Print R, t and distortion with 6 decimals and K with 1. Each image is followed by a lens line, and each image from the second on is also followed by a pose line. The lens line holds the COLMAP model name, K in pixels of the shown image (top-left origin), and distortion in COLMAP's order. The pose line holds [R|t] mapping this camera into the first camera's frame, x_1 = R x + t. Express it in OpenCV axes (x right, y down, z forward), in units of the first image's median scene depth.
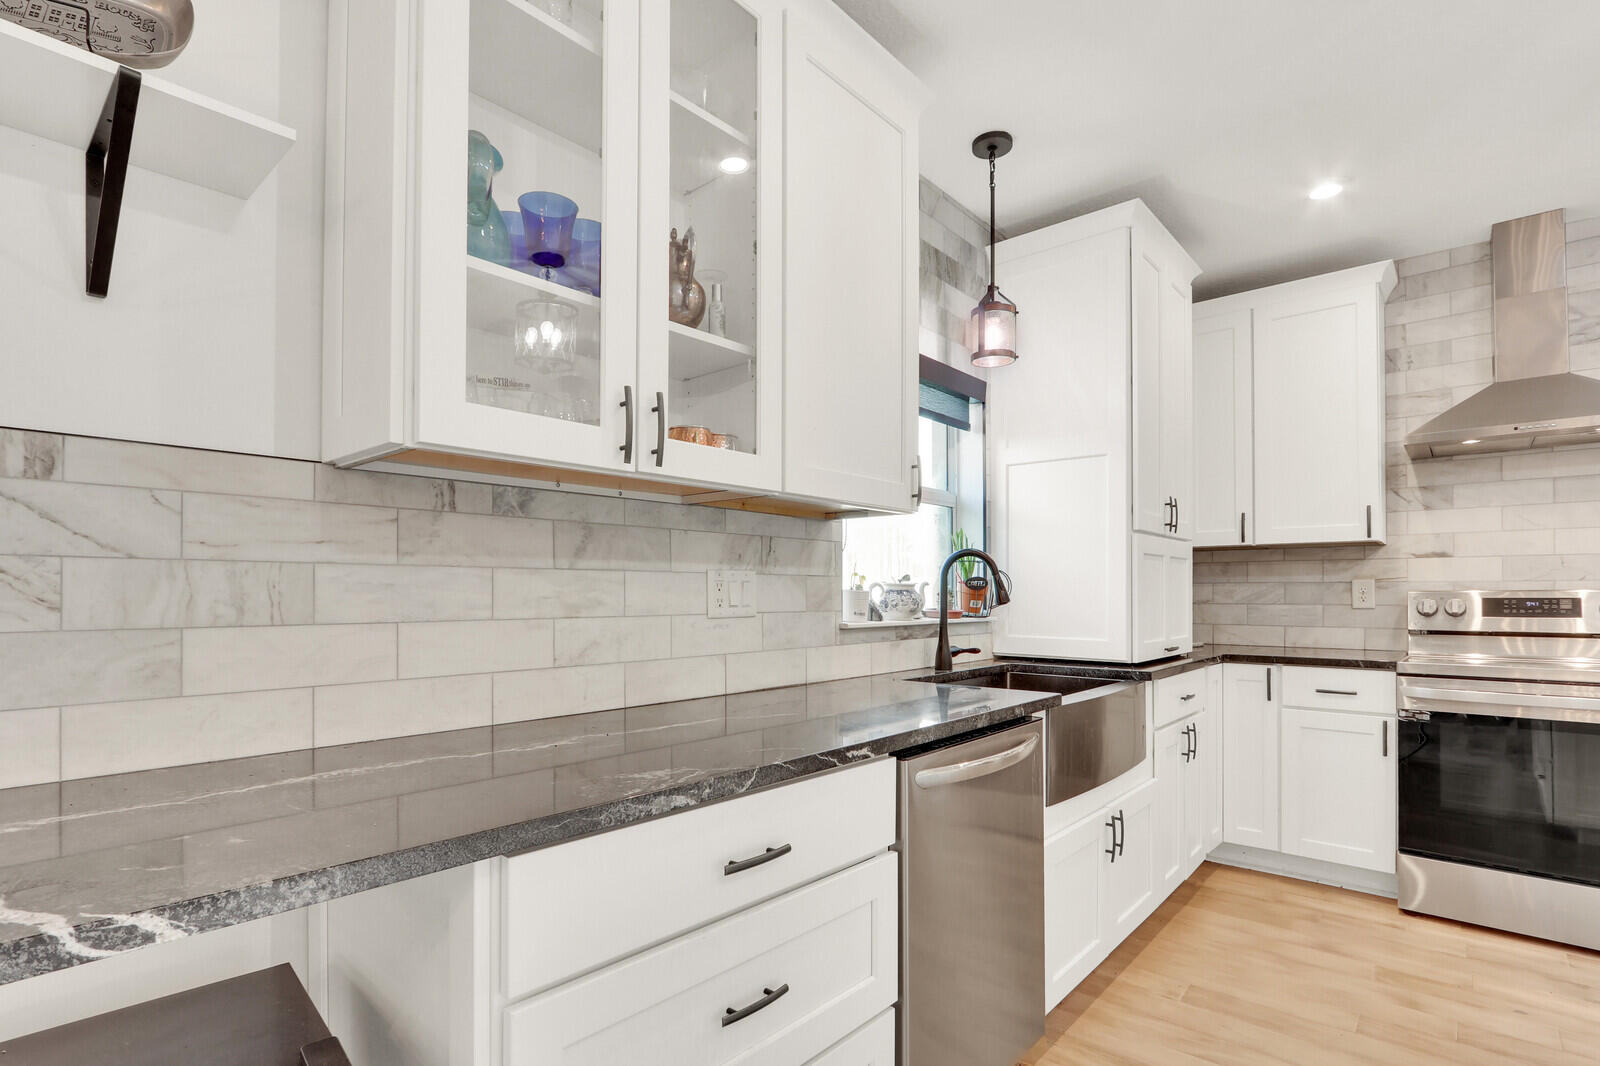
lens RADIAL K [[767.8, 0, 801.3], [0, 767.8, 578.6], [0, 0, 1]] dist [0.000603, 0.000248]
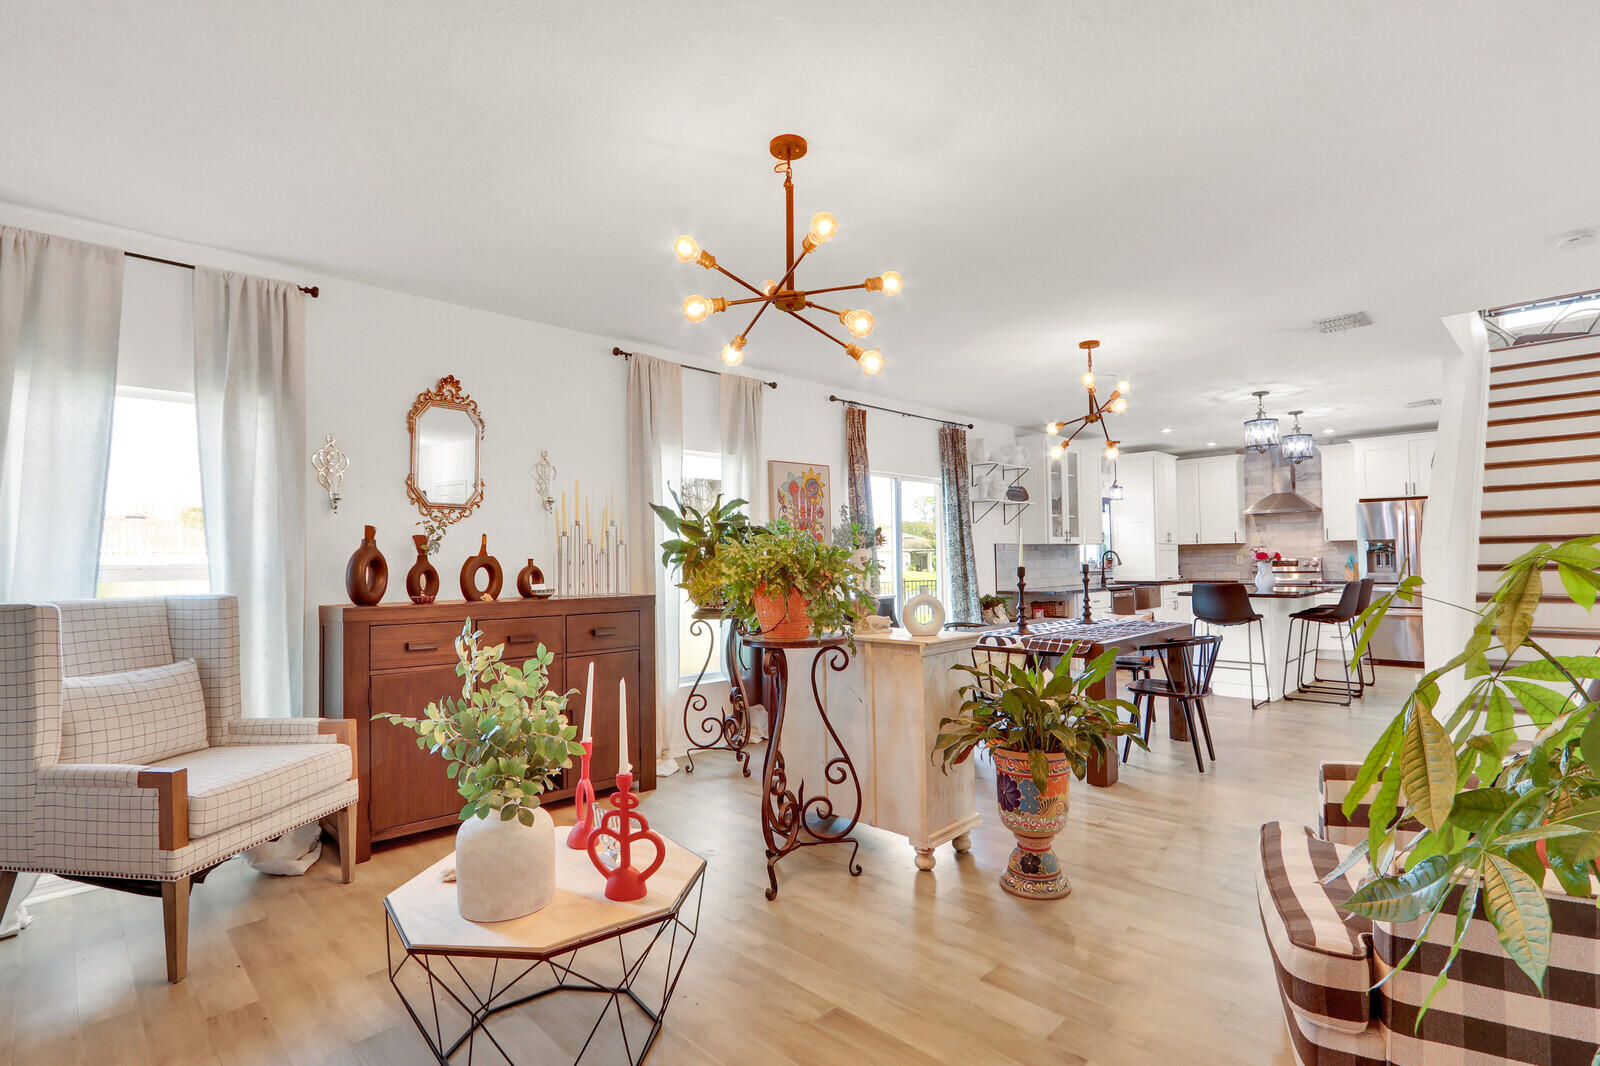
lens RADIAL K [[743.5, 0, 798.3], [0, 743.5, 538.7], [0, 0, 1]] dist [0.000744, 0.000118]
pose [[0.997043, -0.021146, -0.073874, -0.791495], [0.020073, 0.999682, -0.015241, -0.055538], [0.074172, 0.013713, 0.997151, -2.095668]]
